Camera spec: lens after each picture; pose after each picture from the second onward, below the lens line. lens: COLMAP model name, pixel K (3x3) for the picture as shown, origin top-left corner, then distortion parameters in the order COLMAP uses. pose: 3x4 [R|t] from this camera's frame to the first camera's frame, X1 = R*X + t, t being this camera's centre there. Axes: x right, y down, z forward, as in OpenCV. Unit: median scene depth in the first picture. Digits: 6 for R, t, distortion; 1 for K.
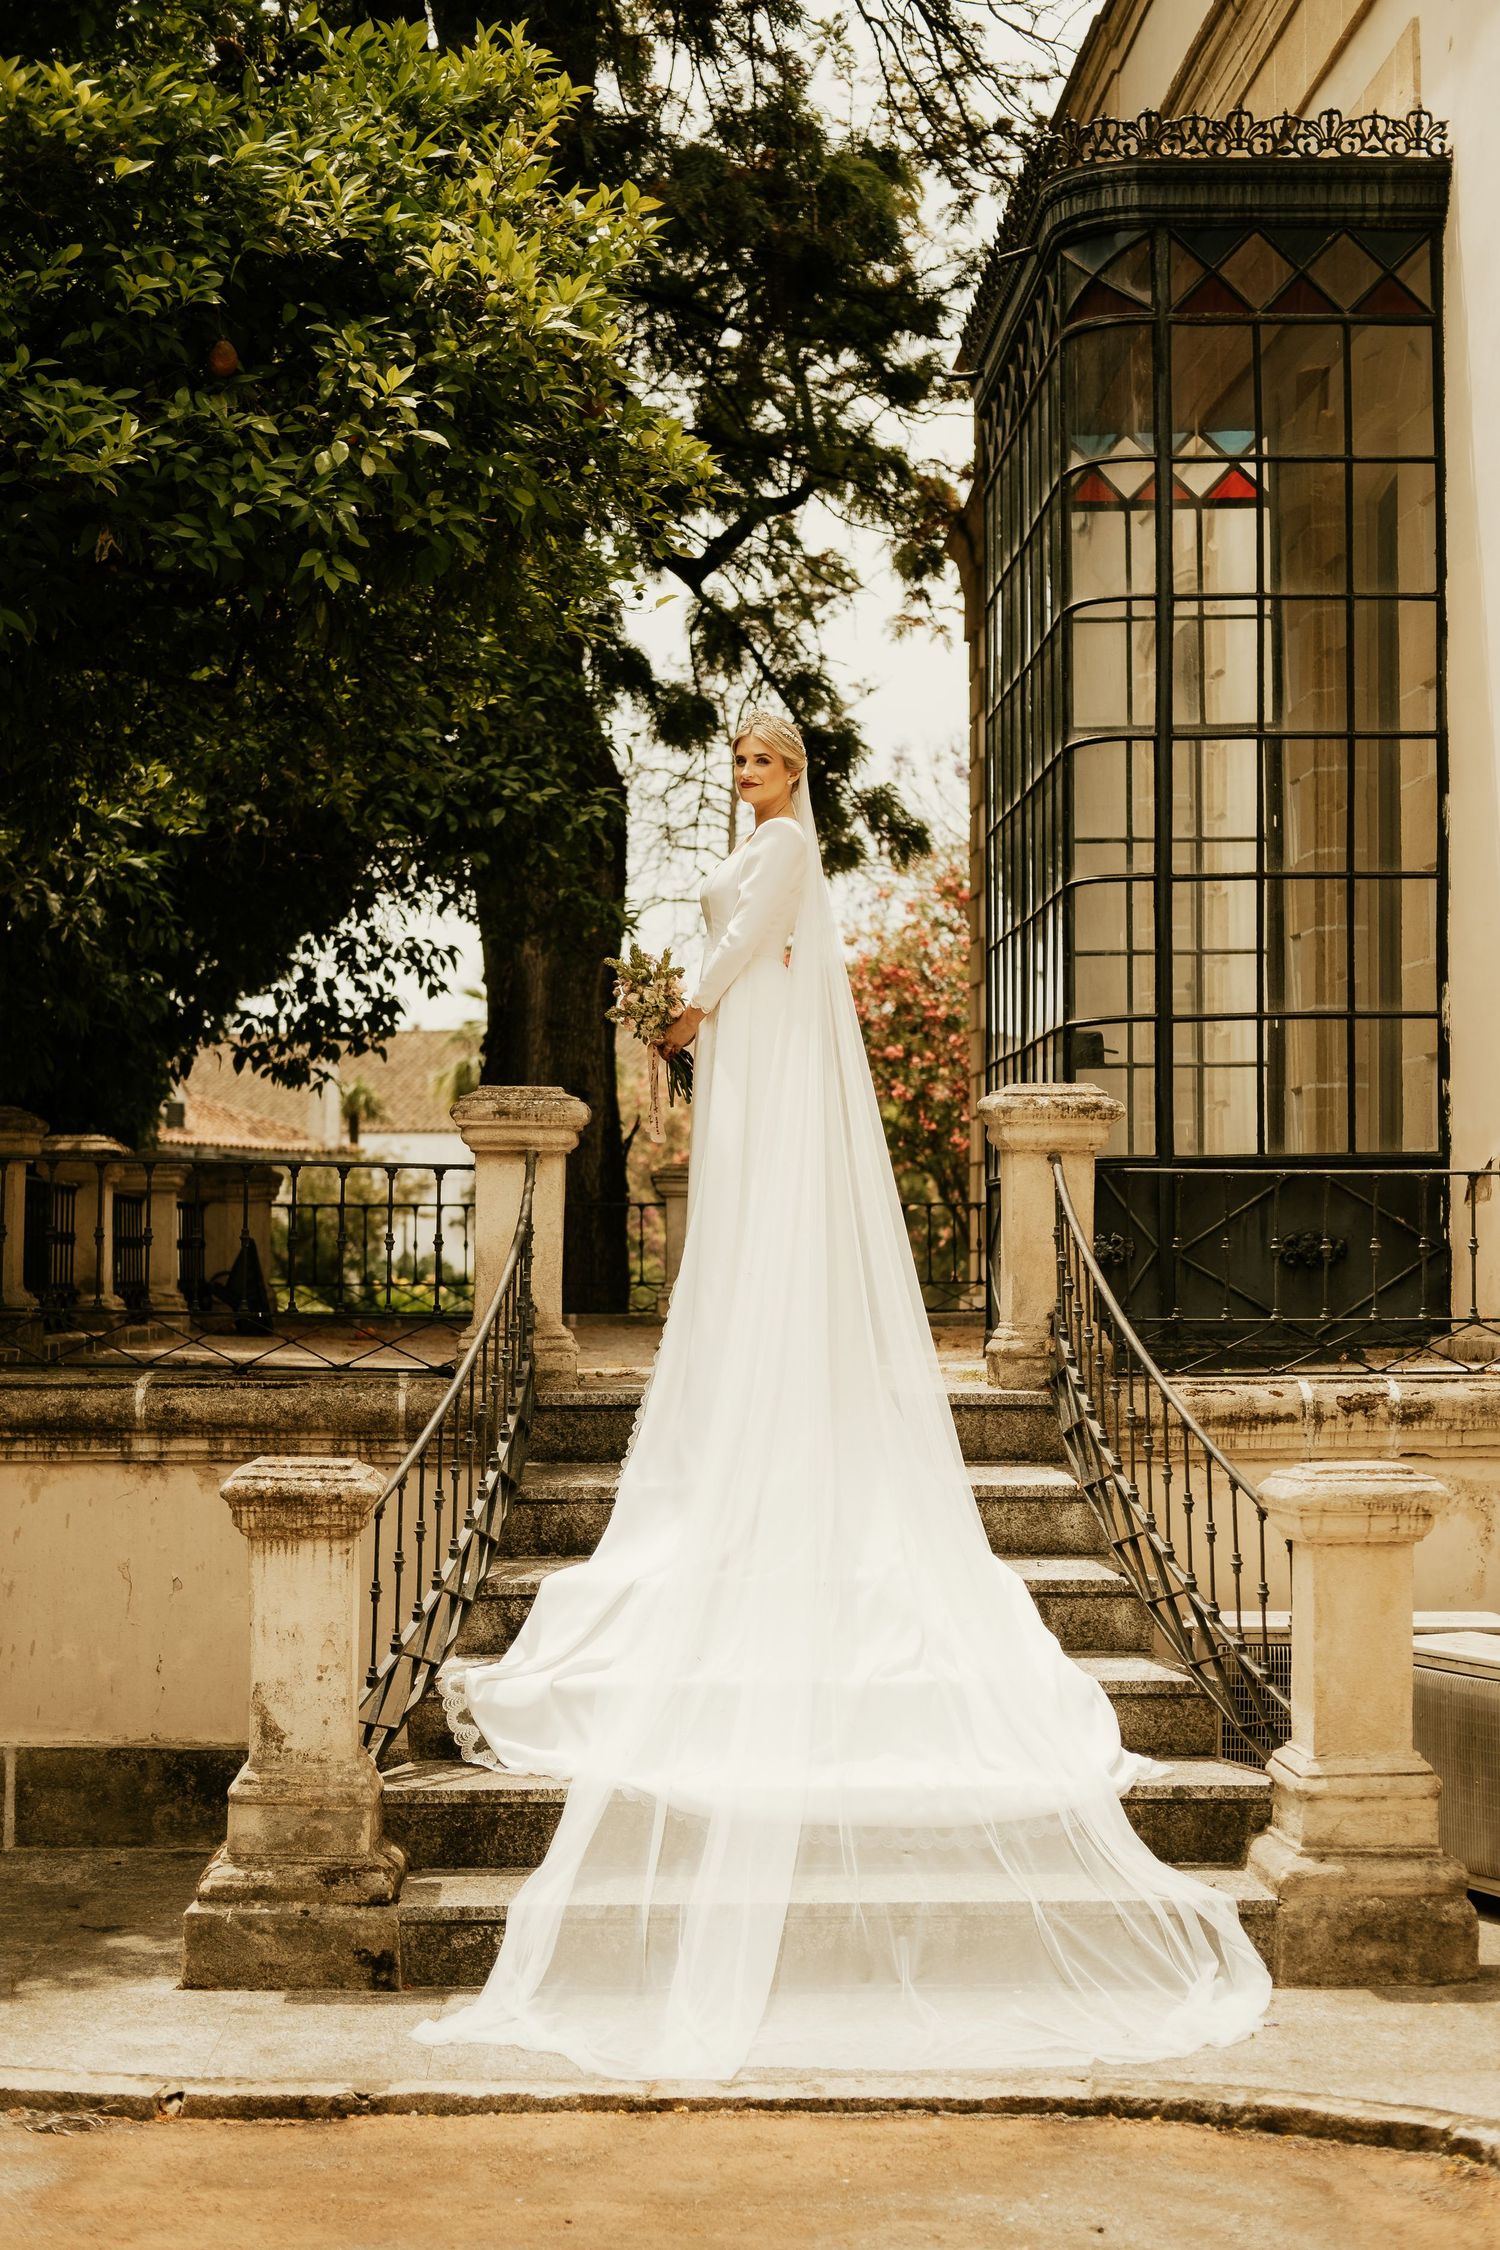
lens RADIAL K [[3666.8, 0, 750.0], [0, 3666.8, 1125.0], [0, 0, 1]] dist [-0.011603, 0.074669]
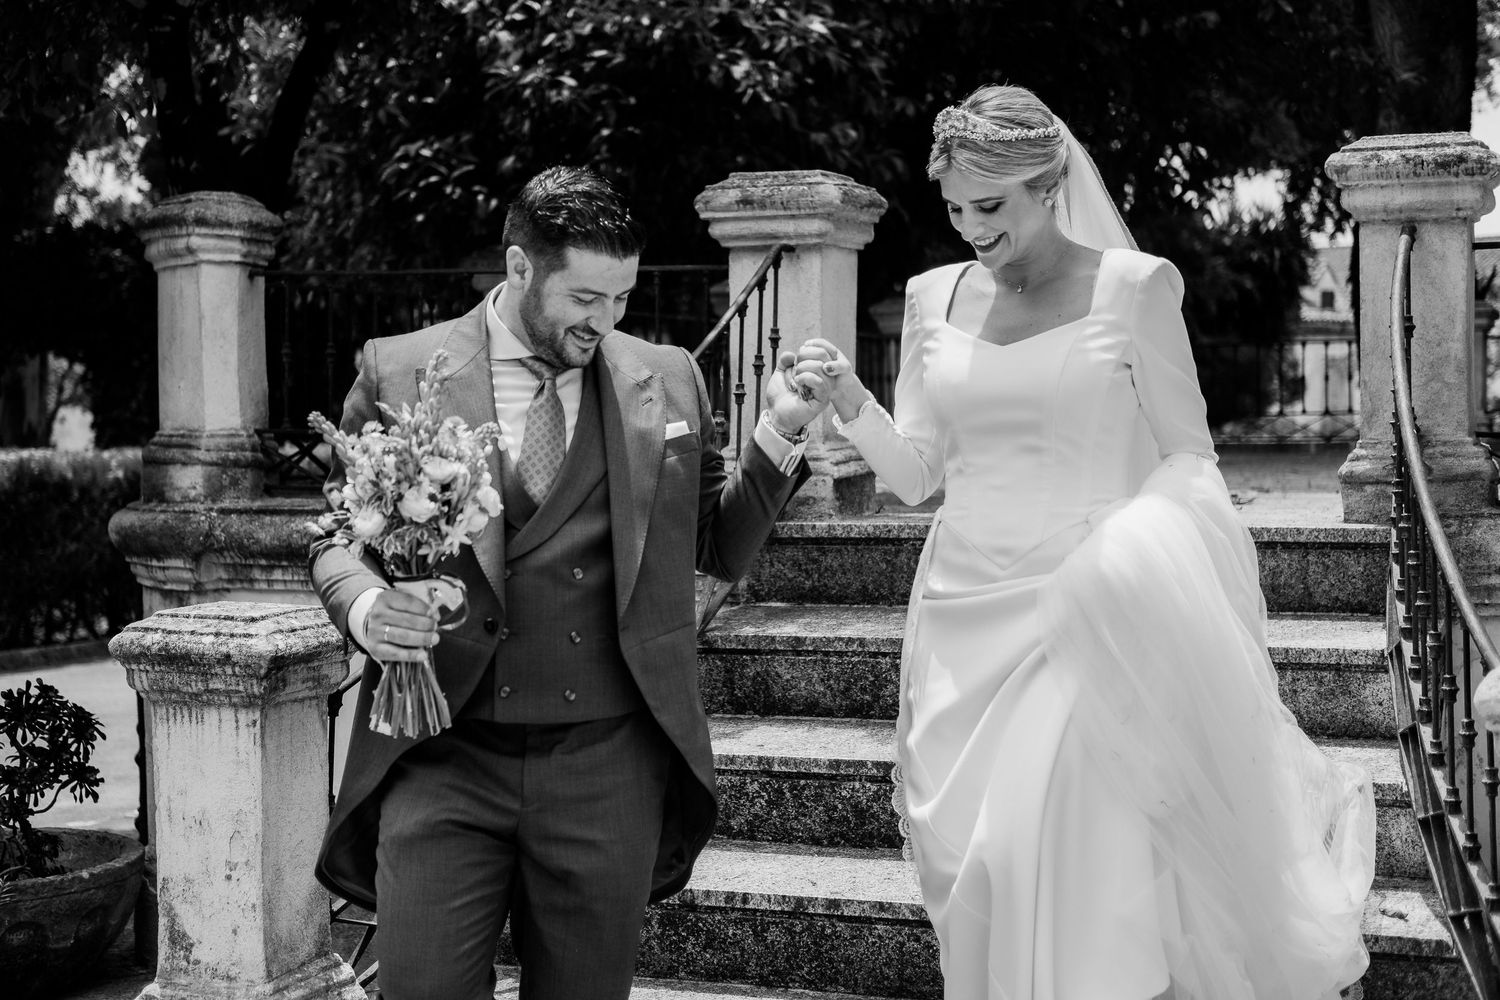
lens RADIAL K [[2444.5, 0, 750.1], [0, 2444.5, 465.8], [0, 0, 1]] dist [-0.011603, 0.074669]
pose [[0.902683, -0.001673, -0.430302, 0.186140], [0.026692, 0.998284, 0.052114, 0.029520], [0.429477, -0.058528, 0.901179, 0.480387]]
